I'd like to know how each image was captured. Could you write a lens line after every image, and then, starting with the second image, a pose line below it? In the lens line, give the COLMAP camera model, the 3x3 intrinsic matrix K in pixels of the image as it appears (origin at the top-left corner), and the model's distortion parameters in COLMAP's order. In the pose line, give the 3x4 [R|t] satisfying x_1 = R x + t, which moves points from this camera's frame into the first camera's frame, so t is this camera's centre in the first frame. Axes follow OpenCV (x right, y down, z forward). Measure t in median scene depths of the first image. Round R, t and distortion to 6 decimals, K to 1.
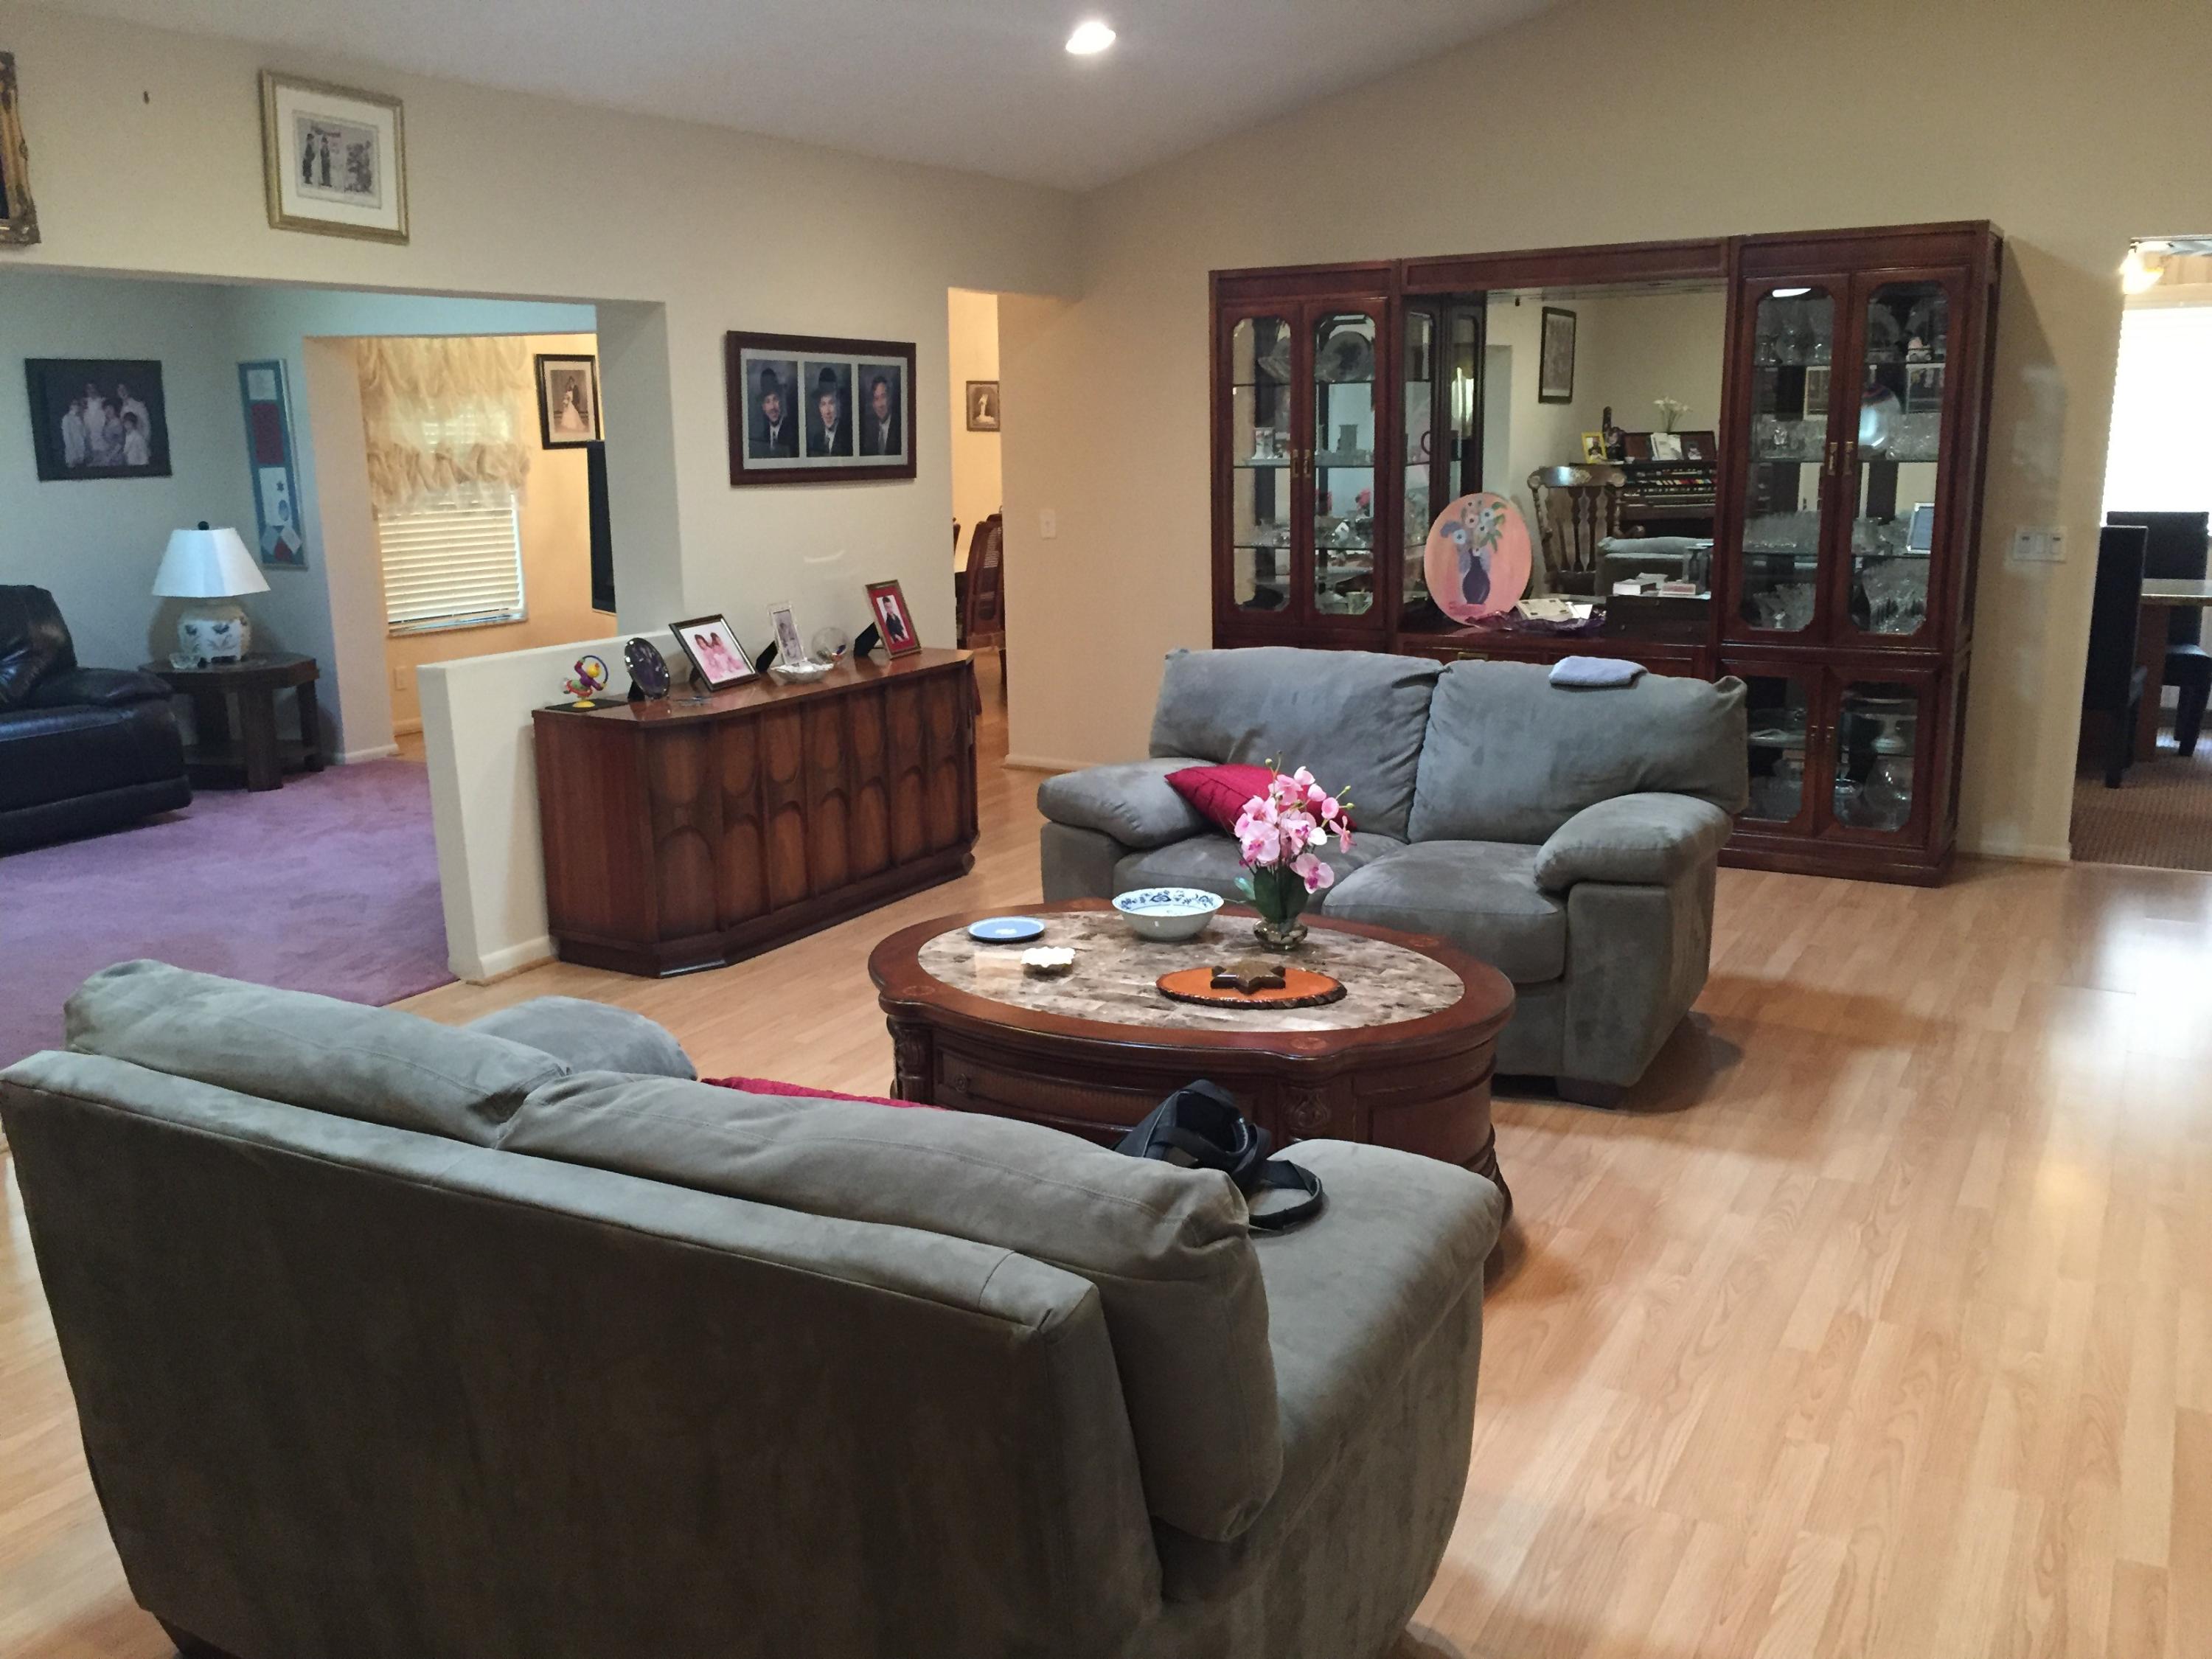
lens RADIAL K [[1905.7, 0, 1107.0], [0, 1905.7, 816.8], [0, 0, 1]] dist [0.089150, -0.105730]
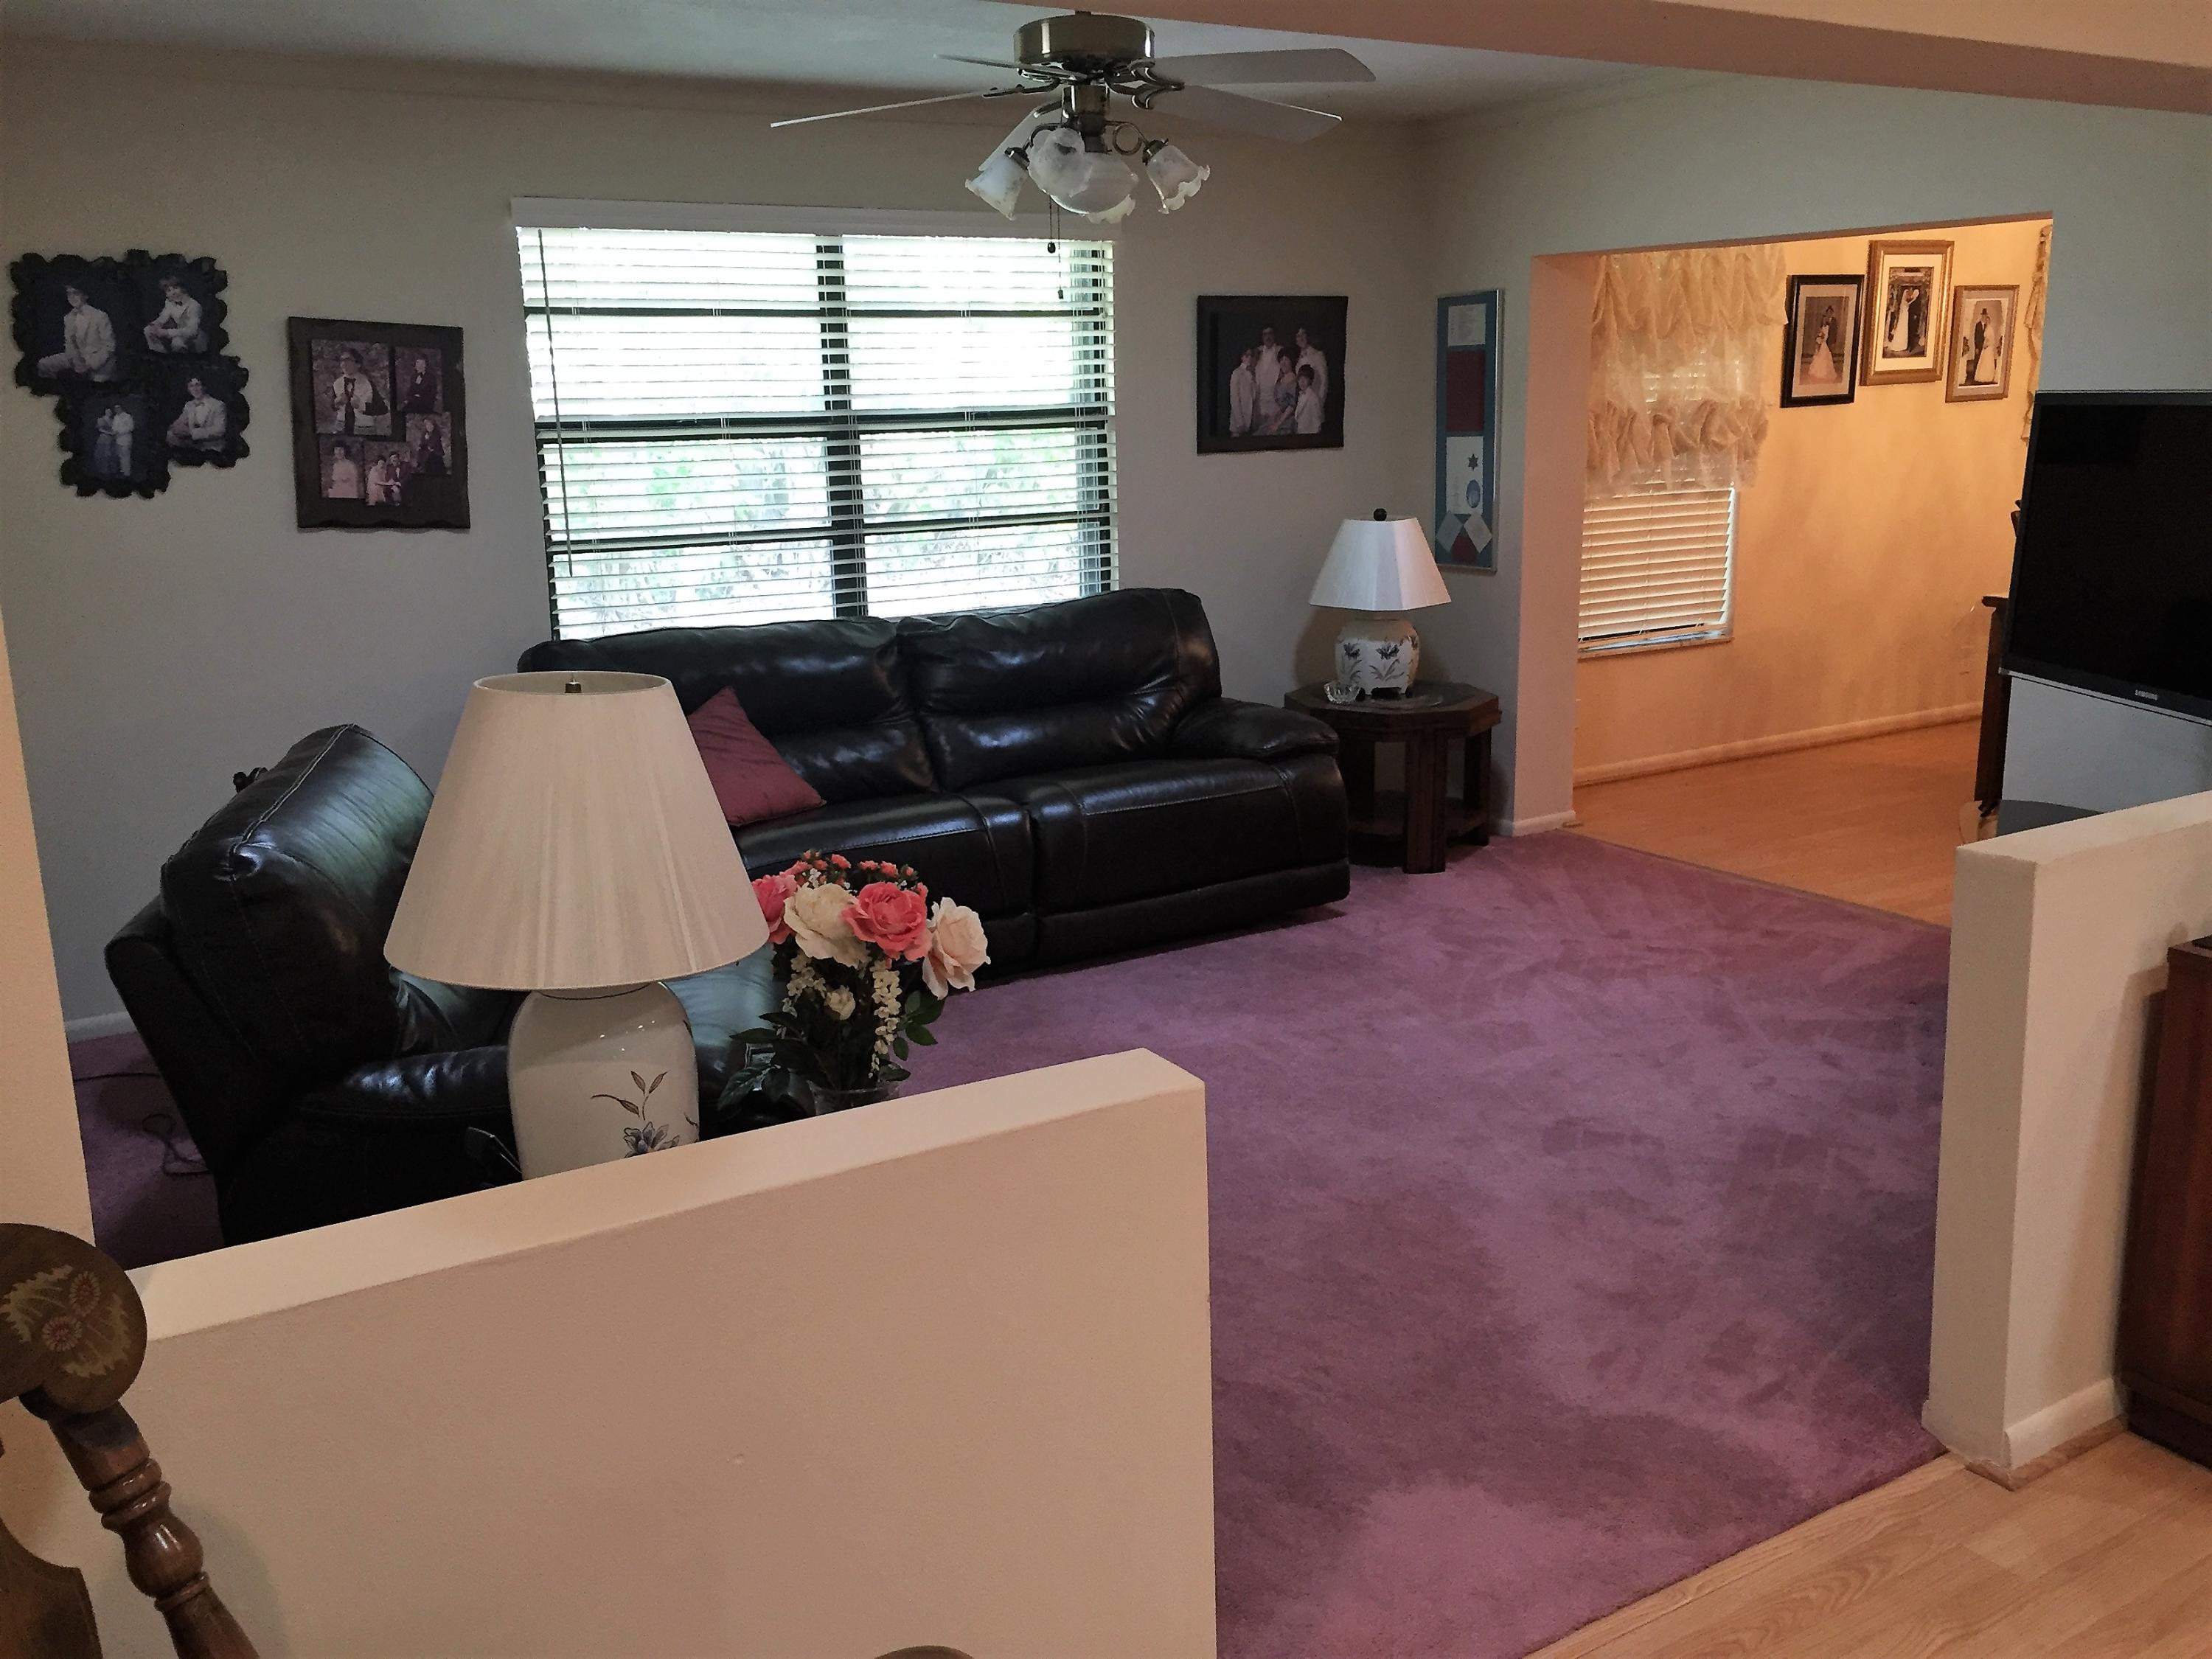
lens RADIAL K [[1905.7, 0, 1118.4], [0, 1905.7, 823.7], [0, 0, 1]] dist [0.089150, -0.105730]
pose [[0.884515, 0.101416, -0.455355, -0.200375], [-0.089878, 0.994844, 0.046984, -0.054854], [0.457772, -0.000631, 0.889069, 0.281370]]
